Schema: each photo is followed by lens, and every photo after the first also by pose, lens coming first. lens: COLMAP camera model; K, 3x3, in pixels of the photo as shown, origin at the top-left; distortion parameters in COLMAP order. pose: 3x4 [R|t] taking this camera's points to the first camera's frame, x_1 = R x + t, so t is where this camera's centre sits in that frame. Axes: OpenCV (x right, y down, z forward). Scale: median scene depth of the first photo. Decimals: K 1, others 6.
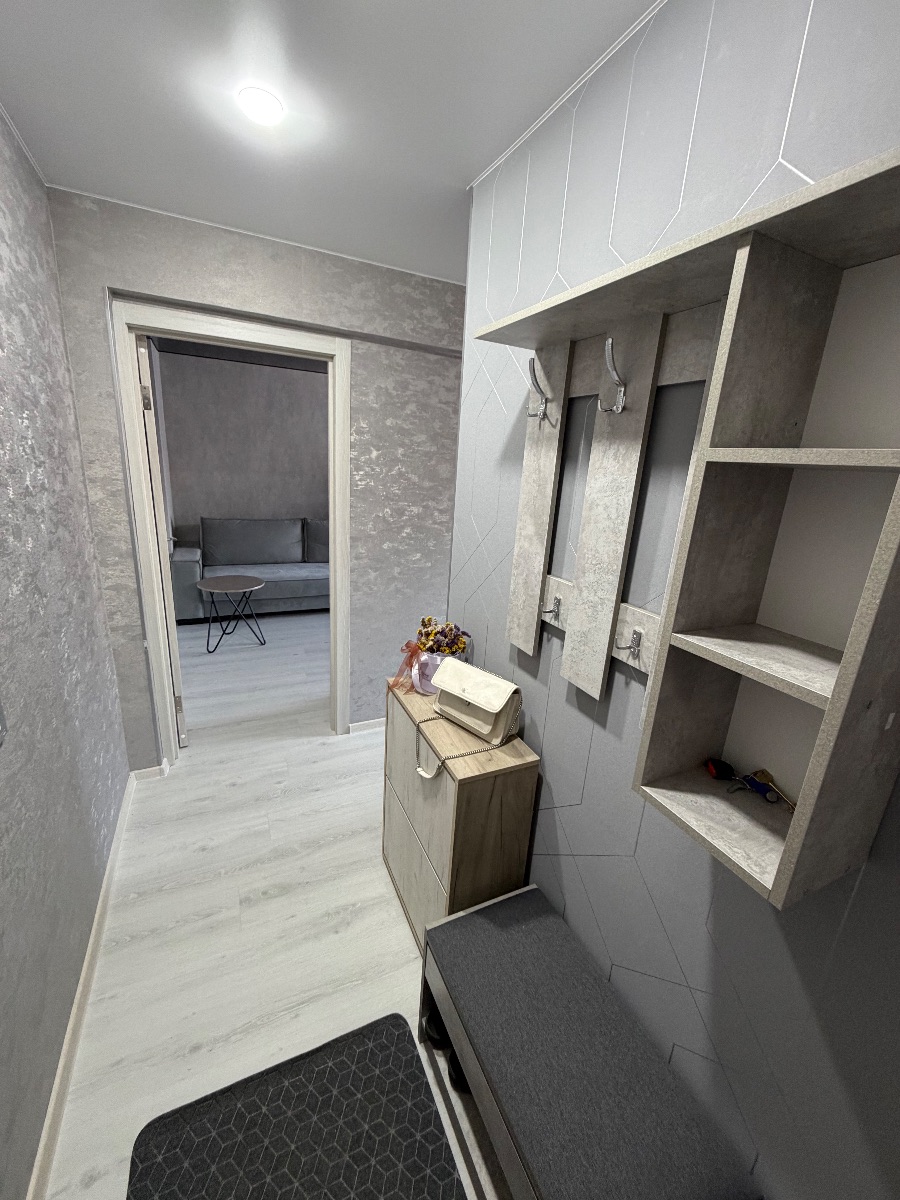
lens RADIAL K [[478.3, 0, 451.2], [0, 478.3, 594.2], [0, 0, 1]] dist [0.000035, -0.000207]
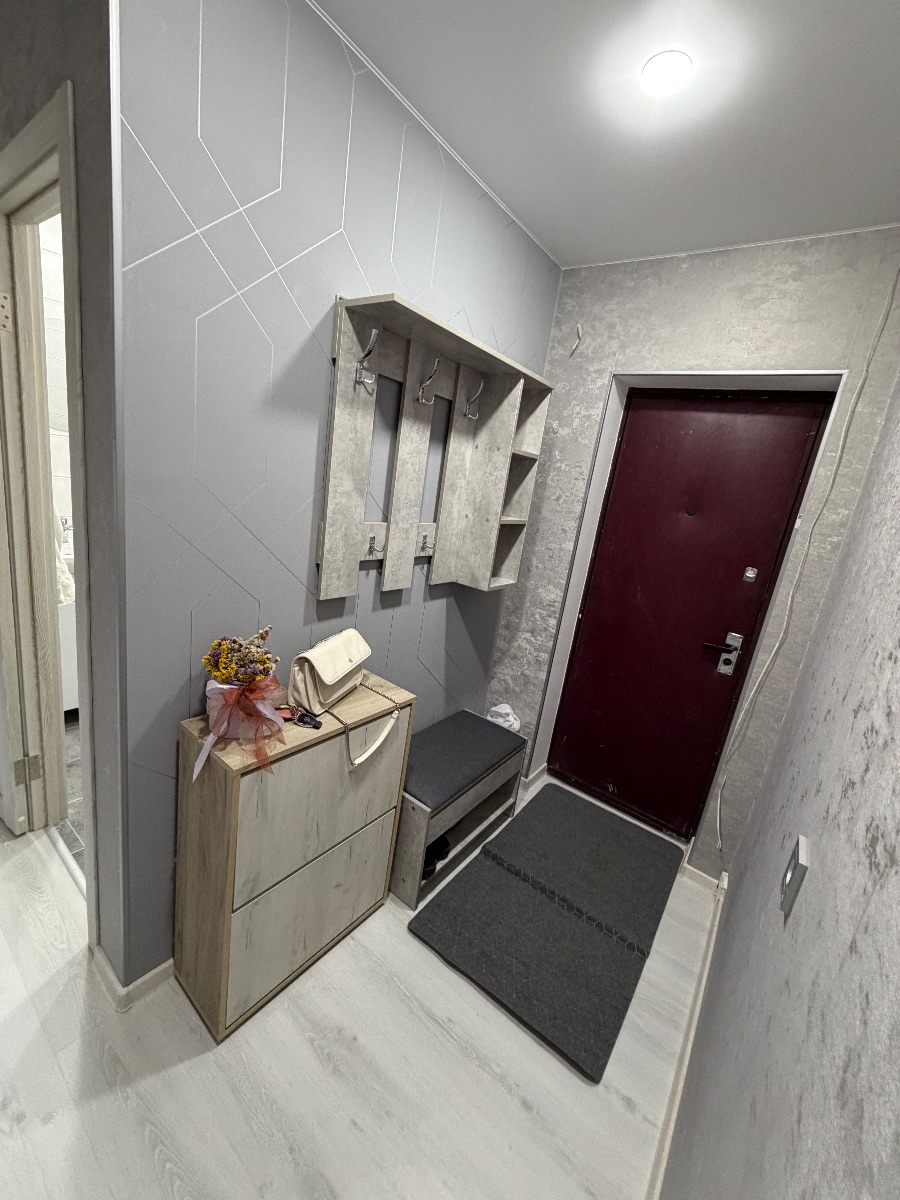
lens RADIAL K [[478.3, 0, 452.0], [0, 478.3, 595.2], [0, 0, 1]] dist [0.000035, -0.000207]
pose [[-0.454185, -0.336127, 0.825067, -1.018558], [0.067547, 0.910439, 0.408090, -0.372192], [-0.888343, 0.241079, -0.390804, 1.416722]]
